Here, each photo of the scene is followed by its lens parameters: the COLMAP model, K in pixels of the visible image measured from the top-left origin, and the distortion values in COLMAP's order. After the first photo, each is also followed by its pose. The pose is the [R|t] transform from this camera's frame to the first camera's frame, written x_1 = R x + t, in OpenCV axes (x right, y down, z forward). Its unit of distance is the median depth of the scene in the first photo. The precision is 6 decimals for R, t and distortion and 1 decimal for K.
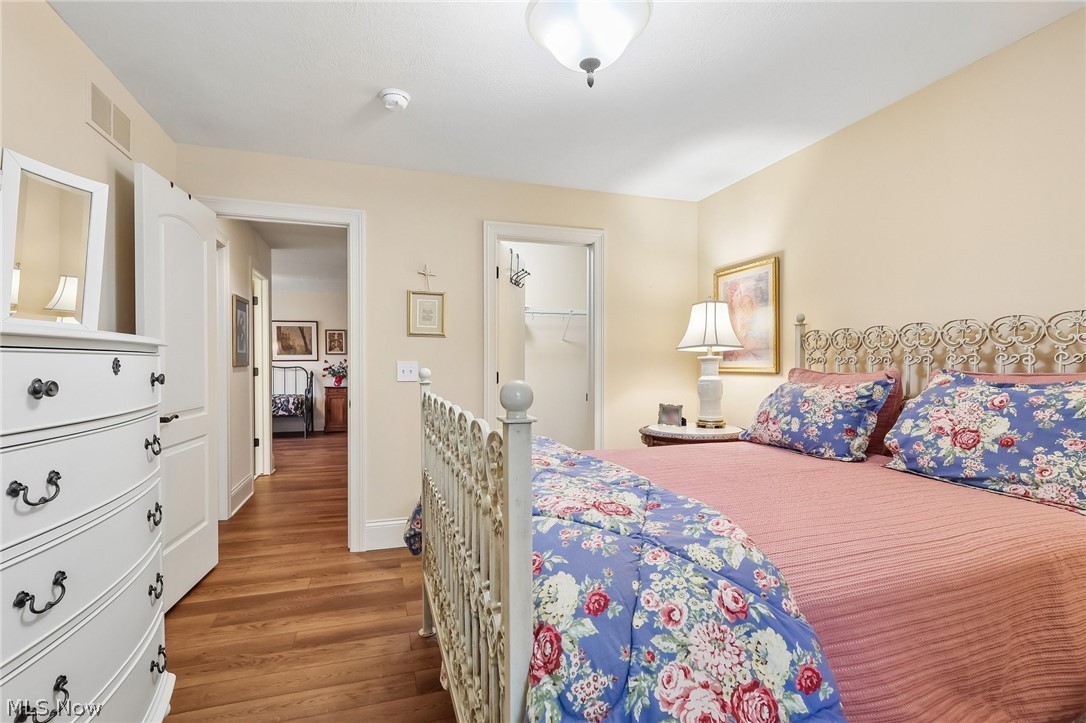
lens RADIAL K [[507.1, 0, 545.1], [0, 507.1, 366.8], [0, 0, 1]] dist [-0.000443, -0.001193]
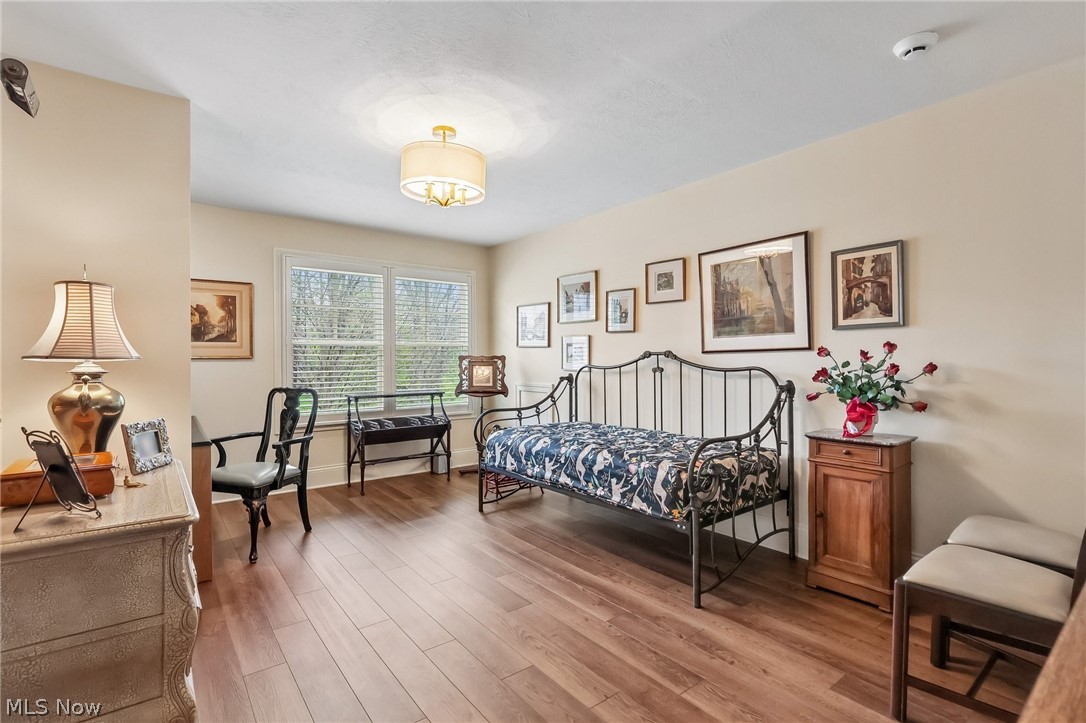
lens RADIAL K [[507.1, 0, 540.0], [0, 507.1, 360.1], [0, 0, 1]] dist [-0.000443, -0.001193]
pose [[0.341091, 0.000196, -0.940030, -0.251673], [0.004995, 0.999985, 0.002021, -0.008074], [0.940017, -0.005385, 0.341085, 0.932613]]
